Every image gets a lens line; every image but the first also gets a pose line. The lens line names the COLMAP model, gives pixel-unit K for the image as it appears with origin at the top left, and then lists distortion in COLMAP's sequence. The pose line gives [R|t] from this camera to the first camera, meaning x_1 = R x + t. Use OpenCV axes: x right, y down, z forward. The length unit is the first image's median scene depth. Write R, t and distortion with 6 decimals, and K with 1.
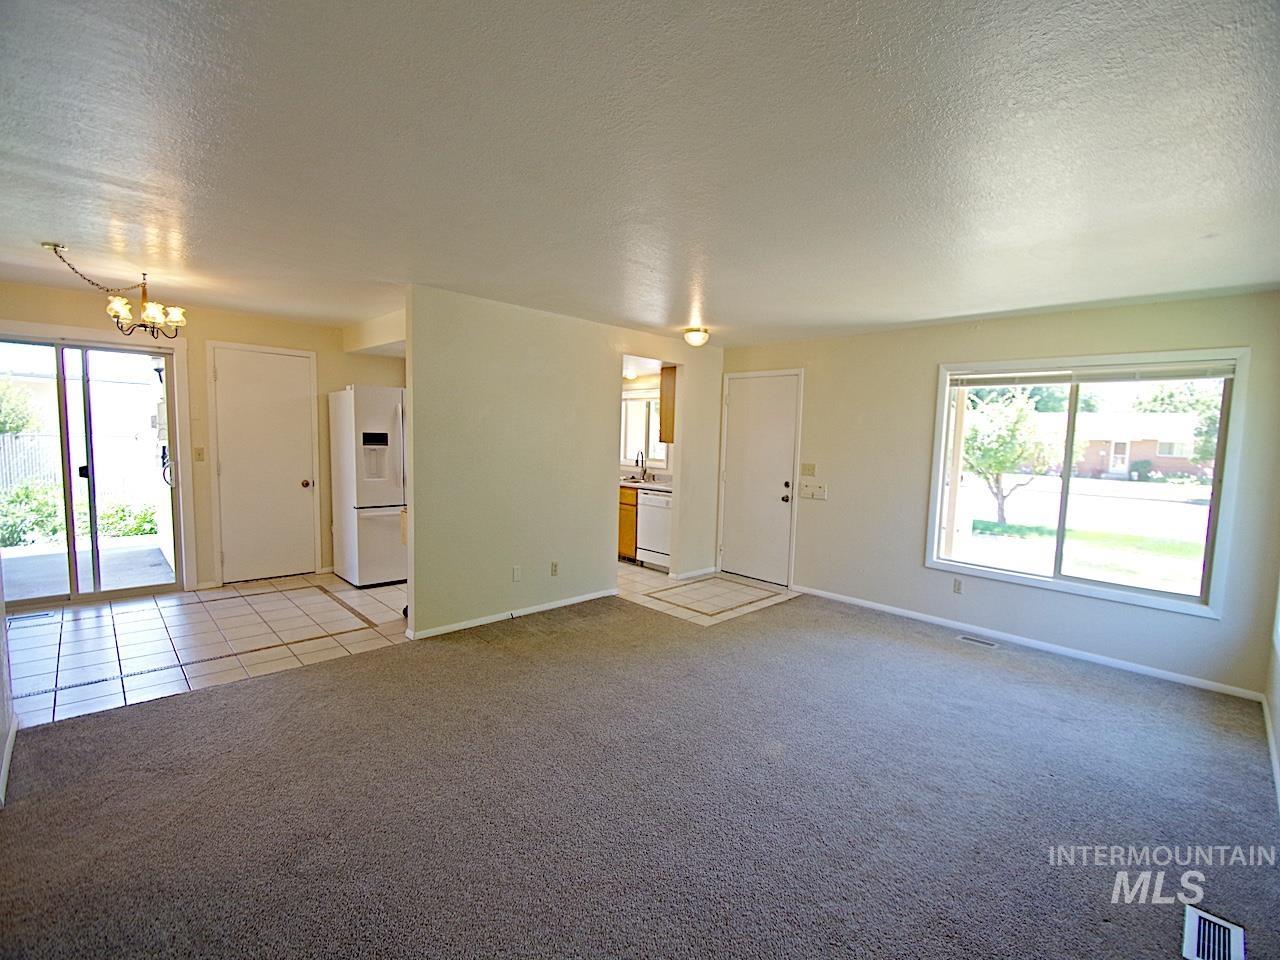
lens RADIAL K [[572.8, 0, 638.9], [0, 572.8, 479.6], [0, 0, 1]] dist [0.004187, -0.008992]
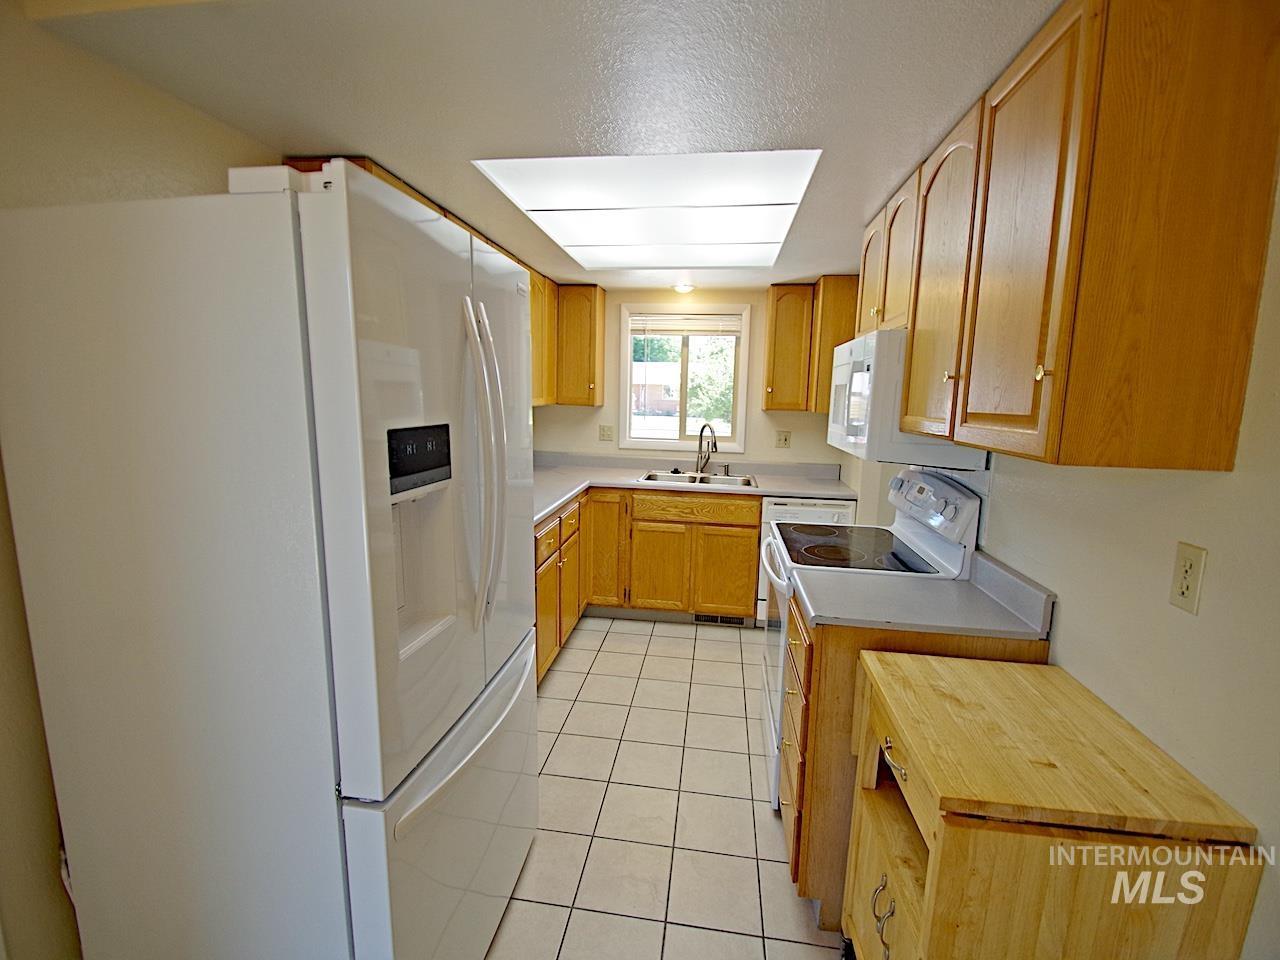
lens RADIAL K [[572.8, 0, 638.0], [0, 572.8, 479.3], [0, 0, 1]] dist [0.004187, -0.008992]
pose [[0.788430, -0.104569, 0.606171, -0.536707], [0.047525, 0.992854, 0.109461, -0.083280], [-0.613286, -0.057494, 0.787766, 0.798629]]
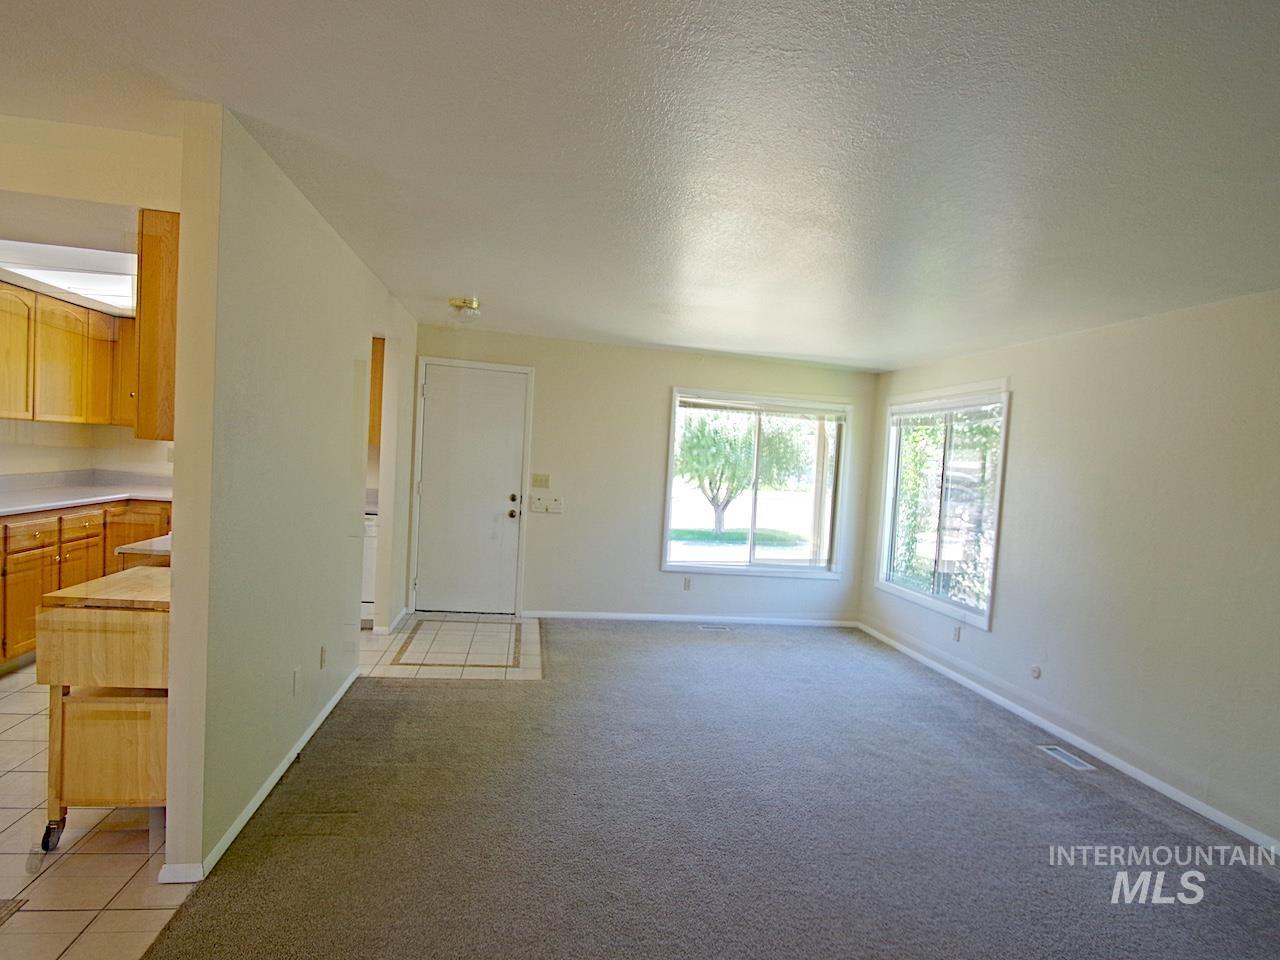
lens RADIAL K [[635.2, 0, 645.9], [0, 635.2, 490.7], [0, 0, 1]] dist [0.000251, -0.003683]
pose [[0.556599, -0.031069, 0.830200, -0.481236], [0.001989, 0.999347, 0.036066, -0.040878], [-0.830779, -0.018423, 0.556298, 0.332896]]
